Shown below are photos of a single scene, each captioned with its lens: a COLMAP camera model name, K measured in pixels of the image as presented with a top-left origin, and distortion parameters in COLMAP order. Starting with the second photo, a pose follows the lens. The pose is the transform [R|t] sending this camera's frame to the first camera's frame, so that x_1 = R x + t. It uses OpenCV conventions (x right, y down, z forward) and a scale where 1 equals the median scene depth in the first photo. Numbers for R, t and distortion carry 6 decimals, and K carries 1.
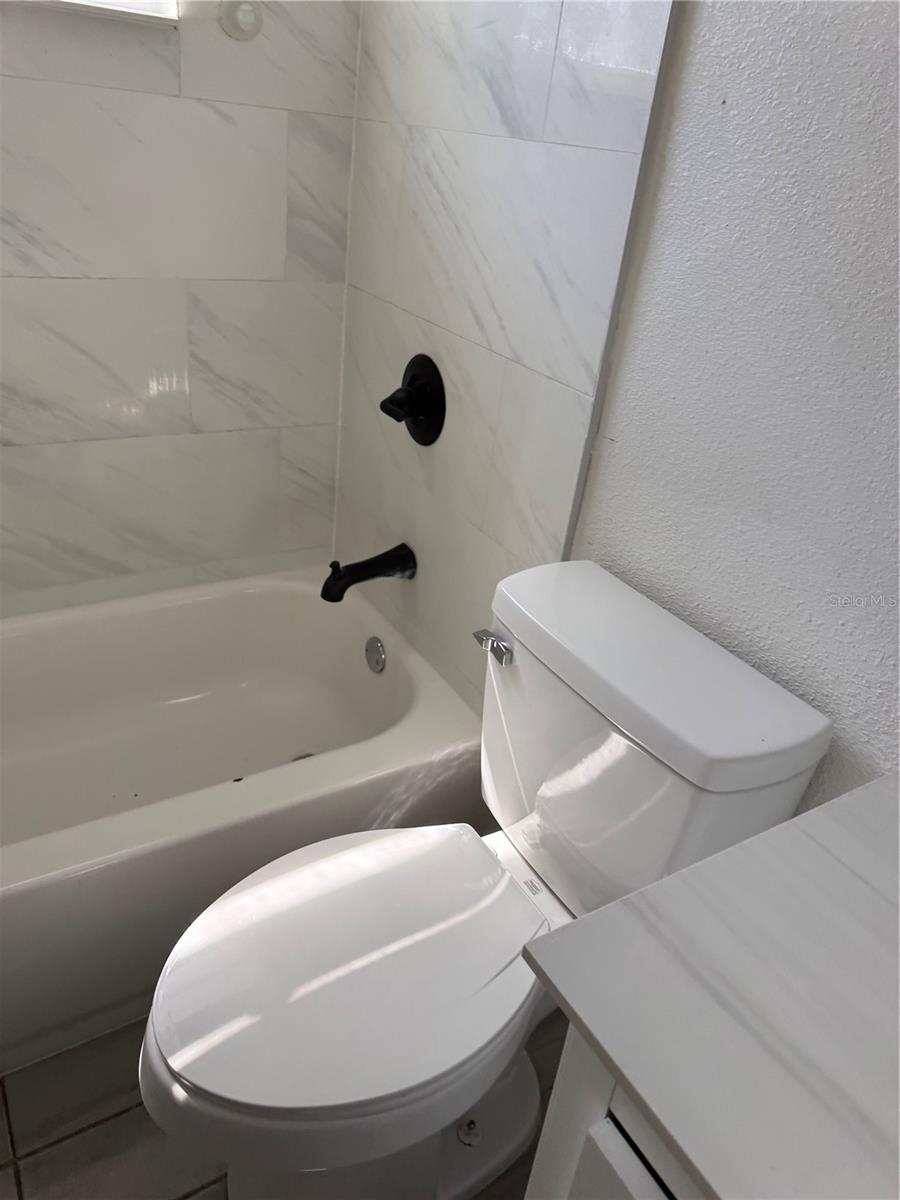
lens RADIAL K [[897.7, 0, 444.4], [0, 897.7, 600.3], [0, 0, 1]] dist [0.100932, -0.141114]
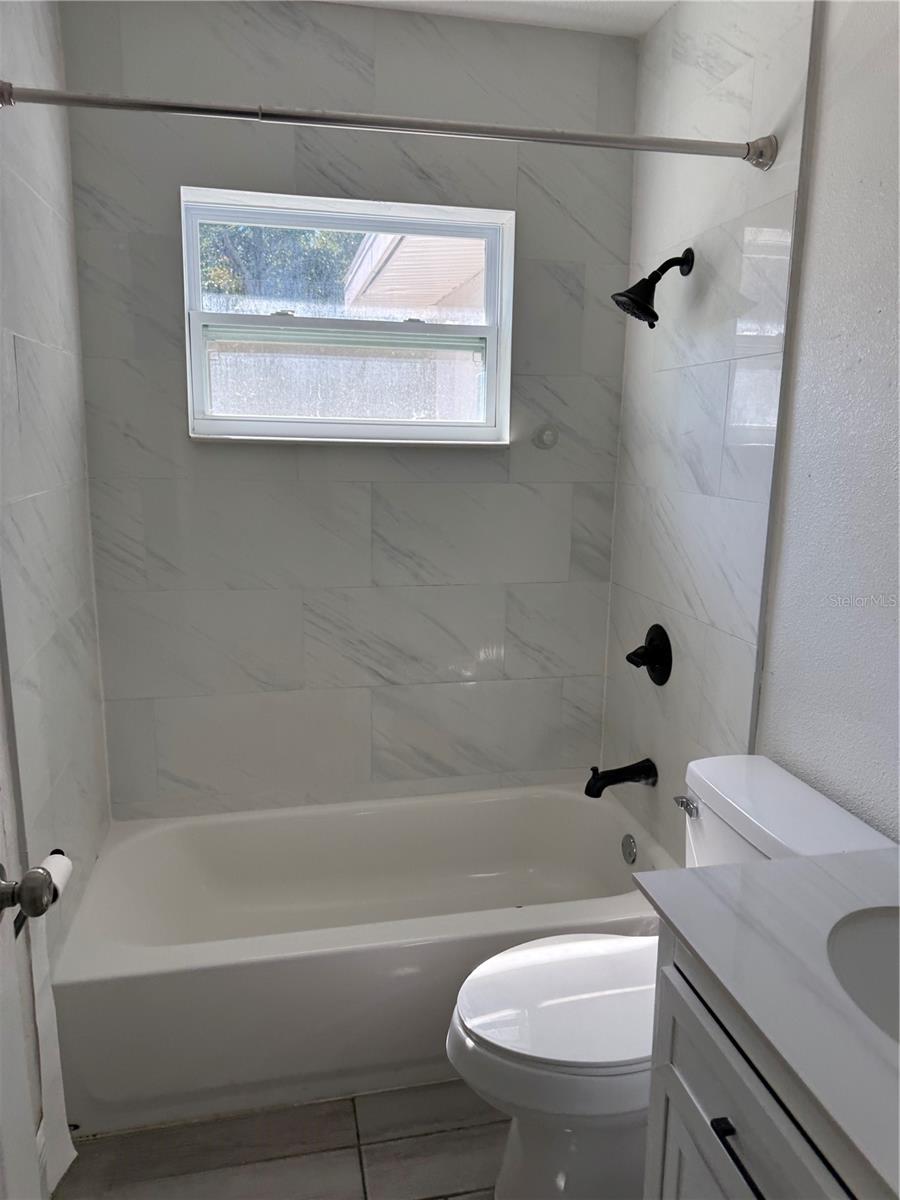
lens RADIAL K [[848.6, 0, 450.0], [0, 848.6, 600.0], [0, 0, 1]] dist [0.083230, -0.117358]
pose [[0.943116, -0.027162, -0.331352, 0.138938], [-0.077093, 0.951624, -0.297436, 0.150482], [0.323402, 0.306062, 0.895398, -0.425834]]
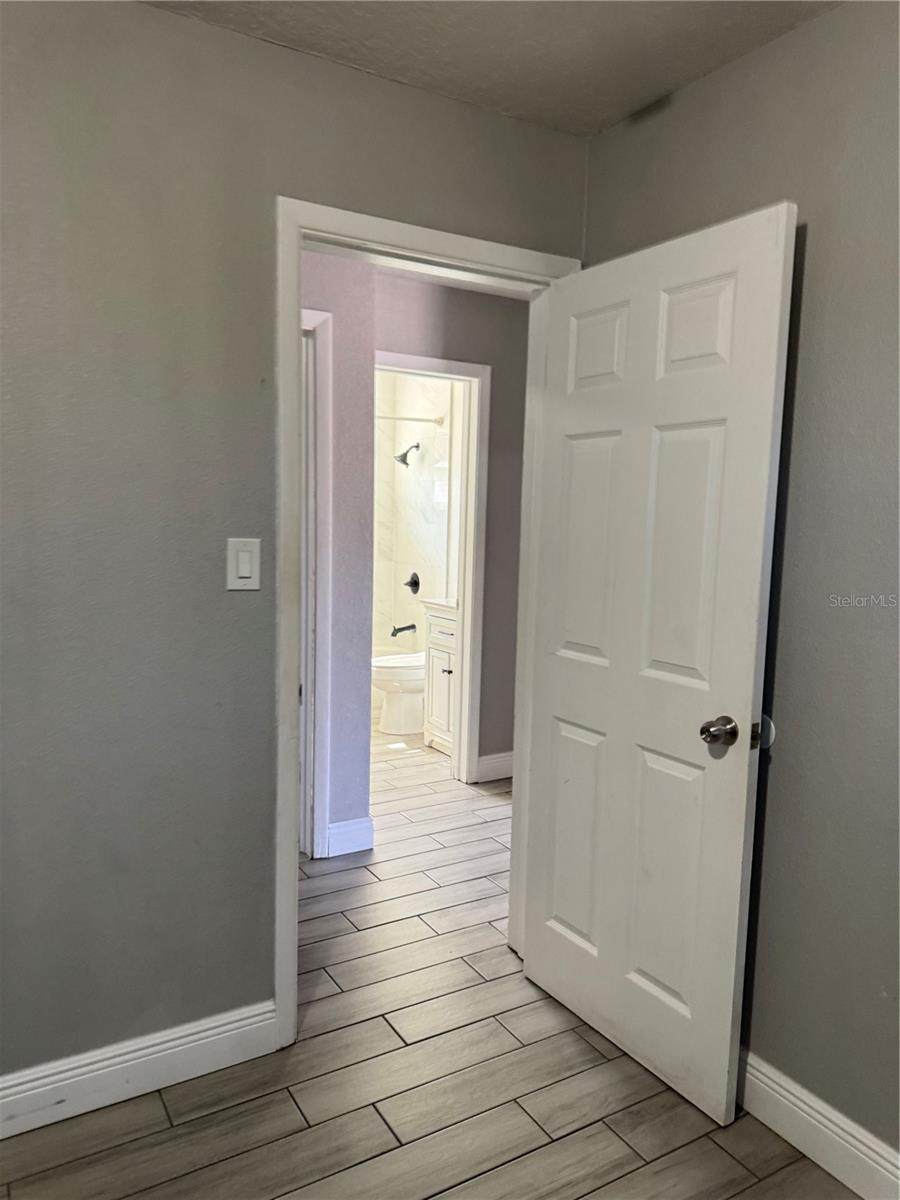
lens RADIAL K [[848.6, 0, 450.0], [0, 848.6, 600.0], [0, 0, 1]] dist [0.083230, -0.117358]
pose [[0.996781, -0.079585, -0.009736, 0.195737], [0.070073, 0.923717, -0.376612, 1.538046], [0.038966, 0.374717, 0.926320, -2.950595]]
